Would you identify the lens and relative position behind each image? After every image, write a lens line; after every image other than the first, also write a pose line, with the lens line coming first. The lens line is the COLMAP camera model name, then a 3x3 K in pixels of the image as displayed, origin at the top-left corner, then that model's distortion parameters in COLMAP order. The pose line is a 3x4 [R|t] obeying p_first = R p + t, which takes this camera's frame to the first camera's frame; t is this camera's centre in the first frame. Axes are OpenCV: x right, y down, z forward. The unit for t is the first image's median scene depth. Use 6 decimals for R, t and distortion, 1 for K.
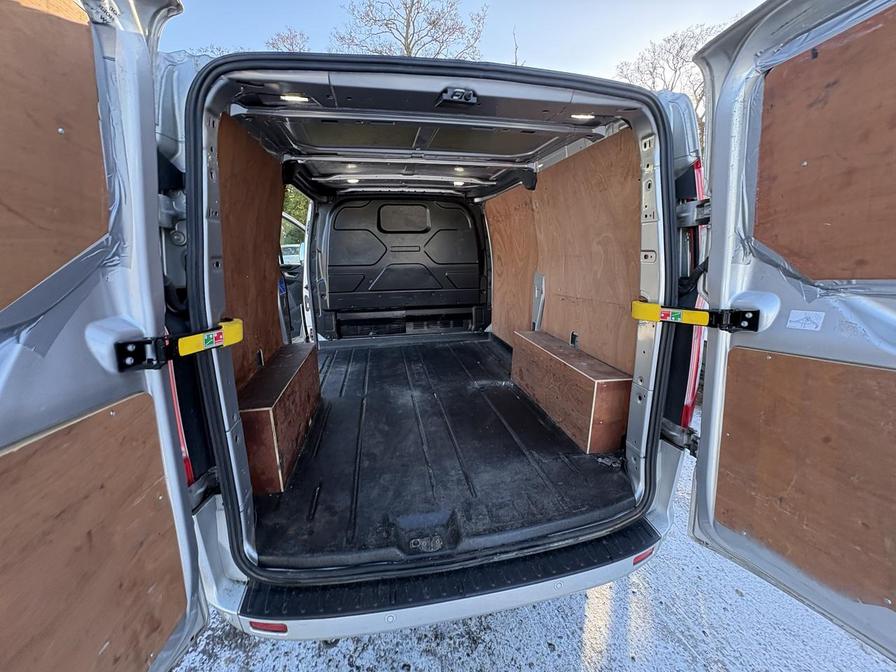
lens RADIAL K [[355.1, 0, 448.0], [0, 355.1, 336.0], [0, 0, 1]] dist [-0.000135, 0.000194]
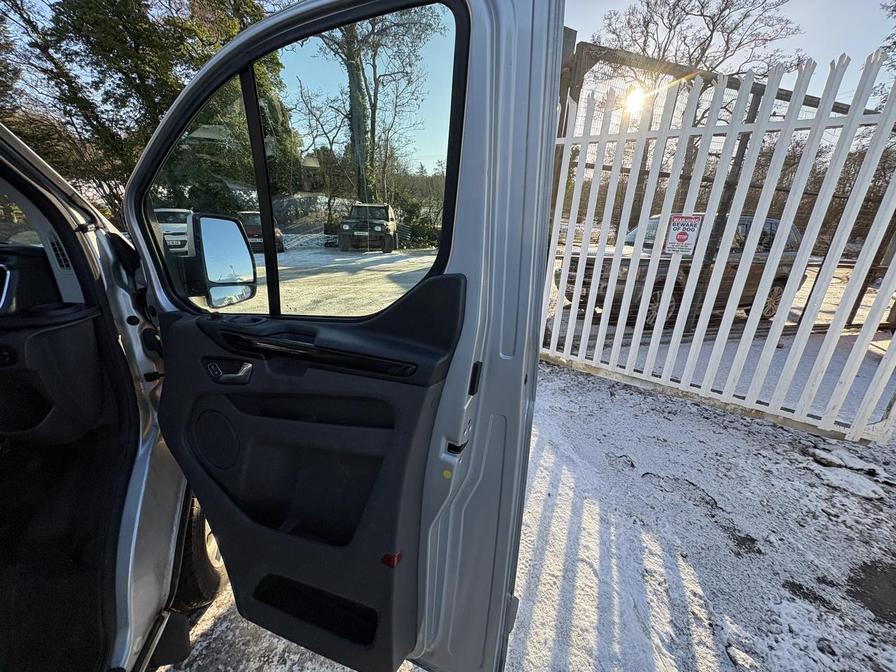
lens RADIAL K [[355.1, 0, 448.0], [0, 355.1, 336.0], [0, 0, 1]] dist [-0.000135, 0.000194]
pose [[0.995180, 0.028763, 0.093752, 0.790482], [-0.034588, 0.997531, 0.061115, -0.698317], [-0.091763, -0.064063, 0.993718, 2.554572]]
